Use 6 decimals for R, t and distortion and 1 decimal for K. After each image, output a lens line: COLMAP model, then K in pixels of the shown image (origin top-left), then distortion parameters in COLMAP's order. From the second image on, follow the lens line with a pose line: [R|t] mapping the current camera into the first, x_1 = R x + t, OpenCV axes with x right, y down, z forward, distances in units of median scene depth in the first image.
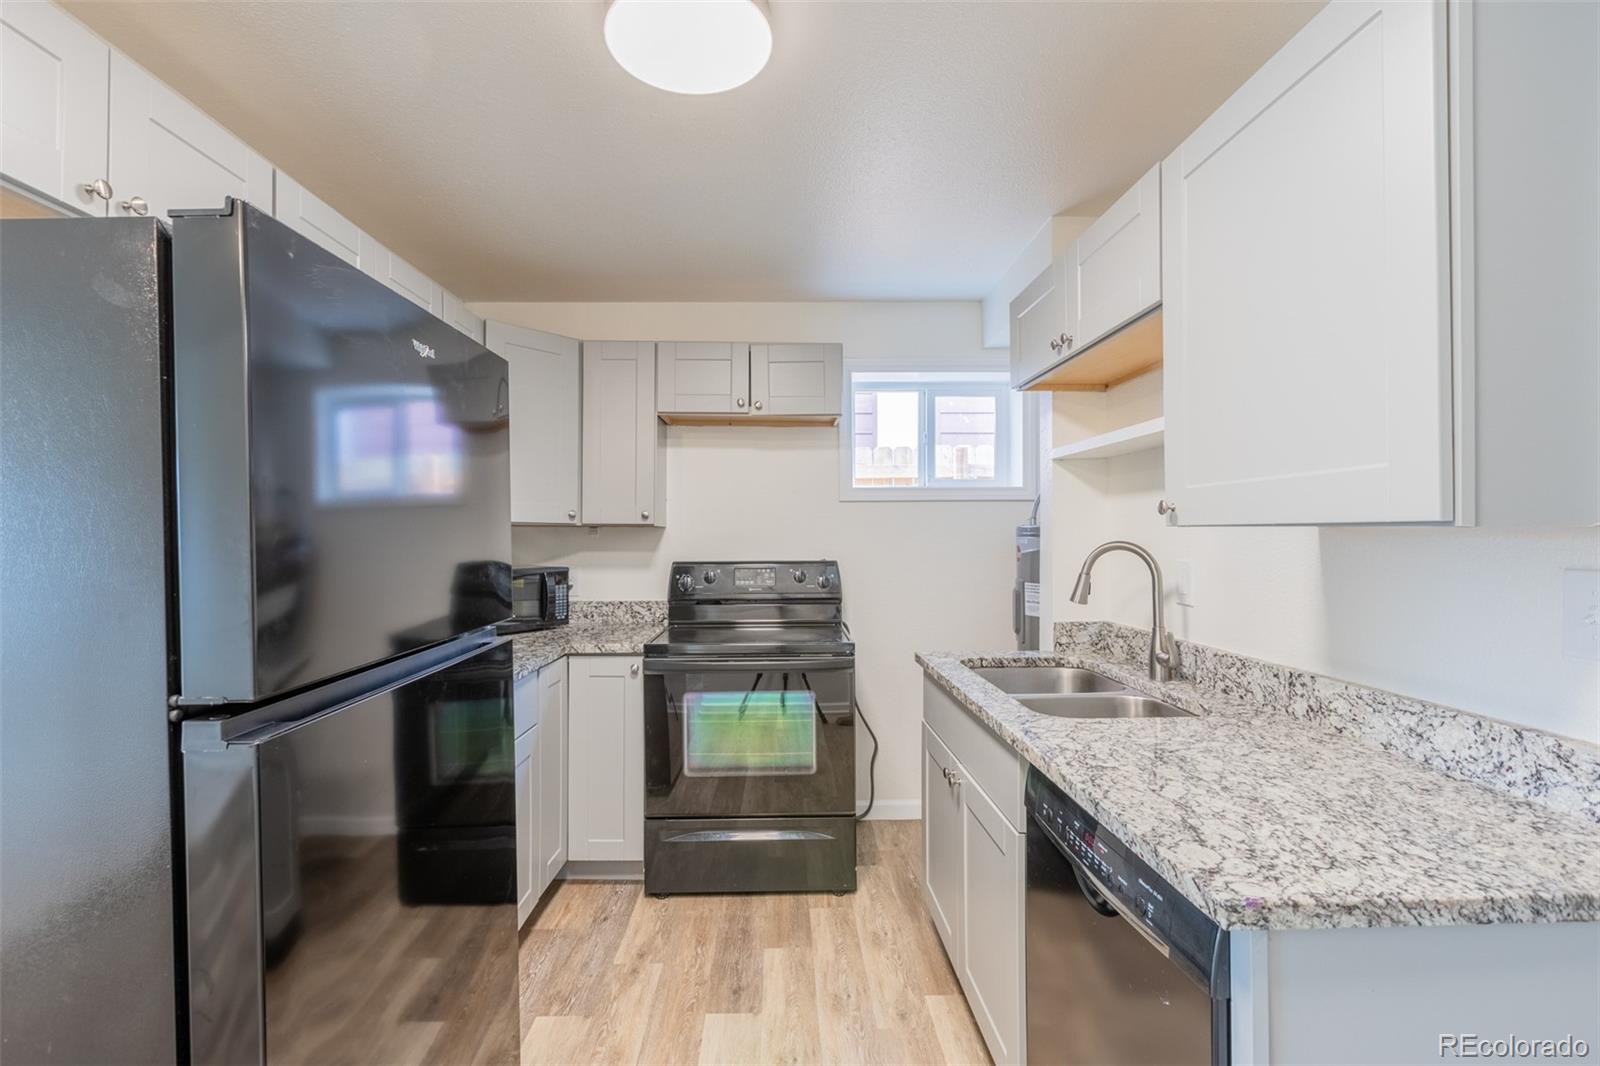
lens RADIAL K [[718.4, 0, 793.8], [0, 718.4, 533.1], [0, 0, 1]] dist [0.000321, 0.000063]
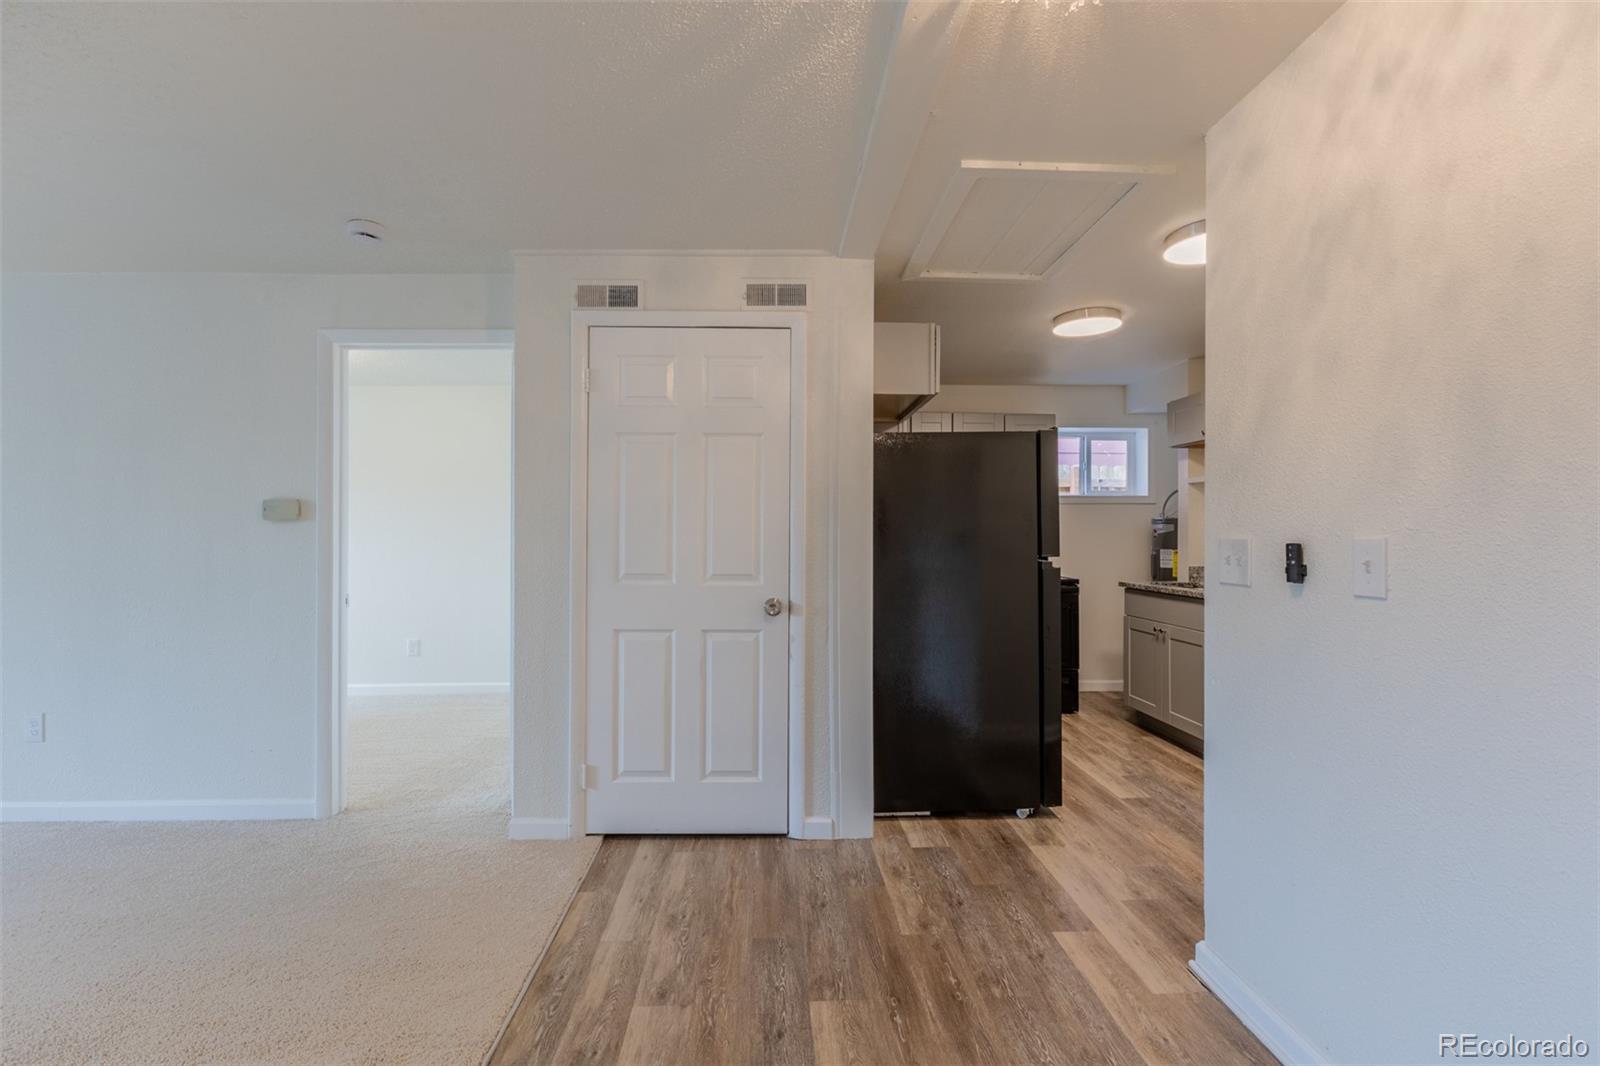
lens RADIAL K [[724.9, 0, 797.6], [0, 724.9, 535.1], [0, 0, 1]] dist [-0.008029, 0.000032]
pose [[0.999722, 0.006505, 0.022652, -0.943100], [-0.006551, 0.999977, 0.001988, 0.052585], [-0.022638, -0.002136, 0.999741, -1.191648]]
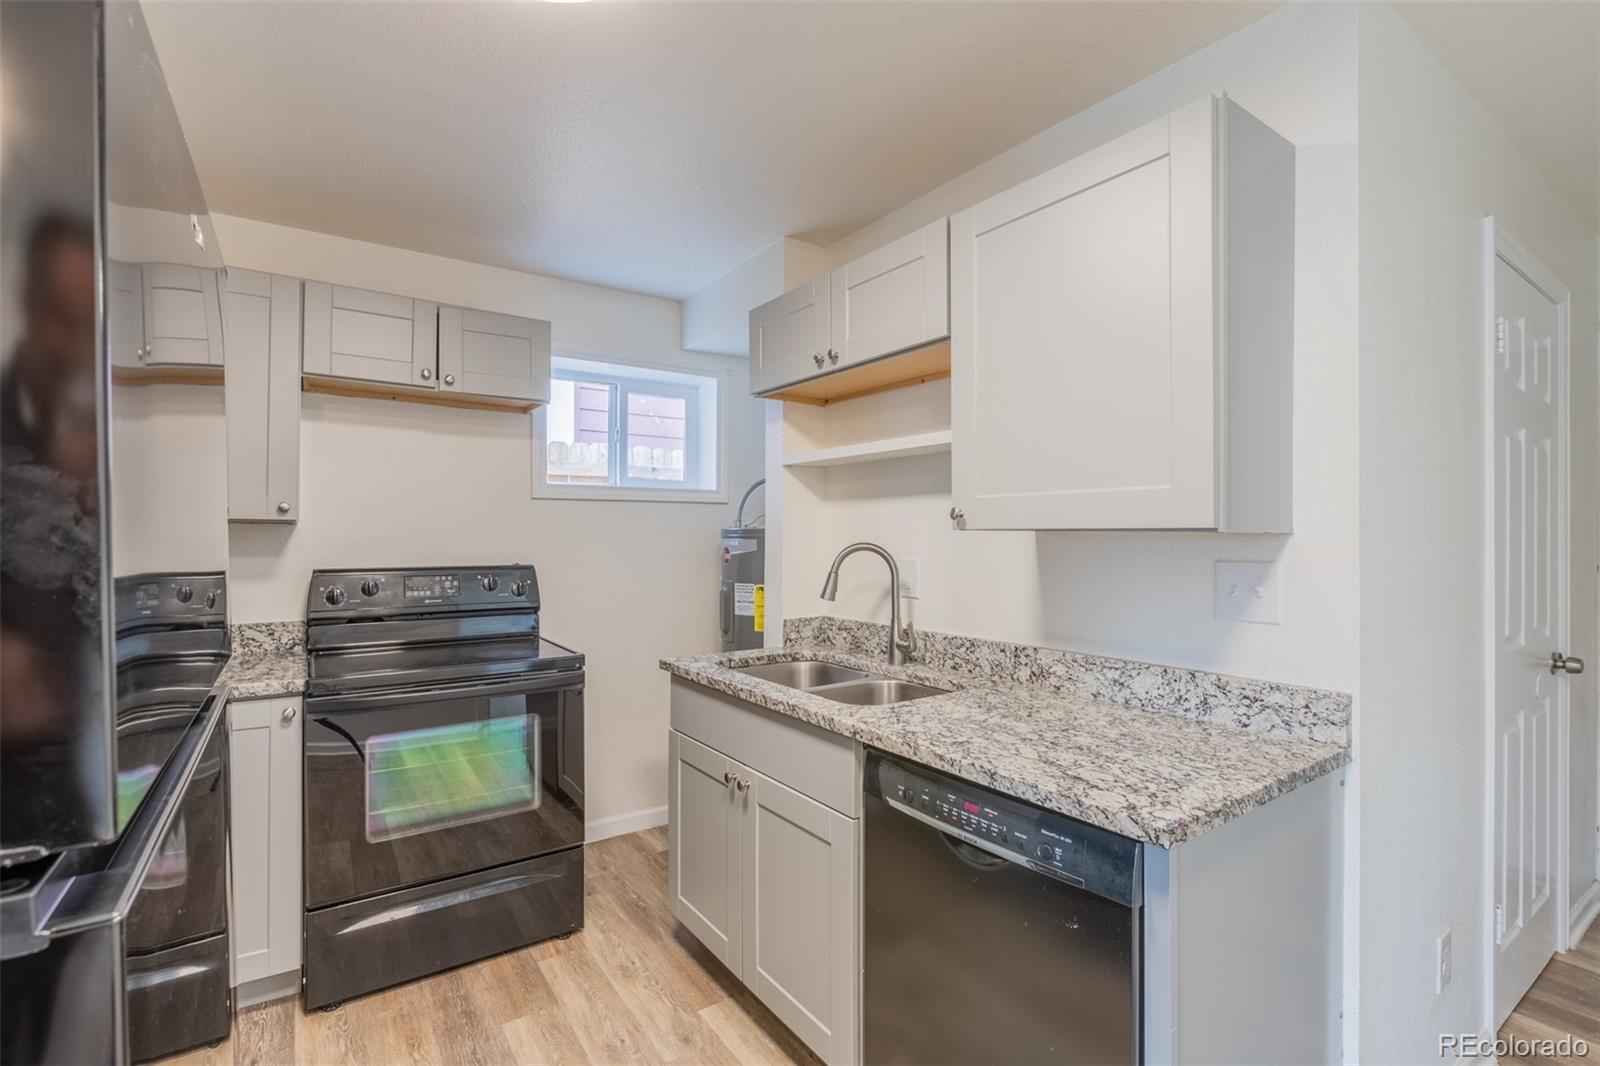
lens RADIAL K [[724.9, 0, 797.6], [0, 724.9, 535.1], [0, 0, 1]] dist [-0.008029, 0.000032]
pose [[0.837049, 0.006507, 0.547090, -0.258984], [-0.006103, 0.999978, -0.002555, 0.002876], [-0.547094, -0.001200, 0.837070, 0.118864]]
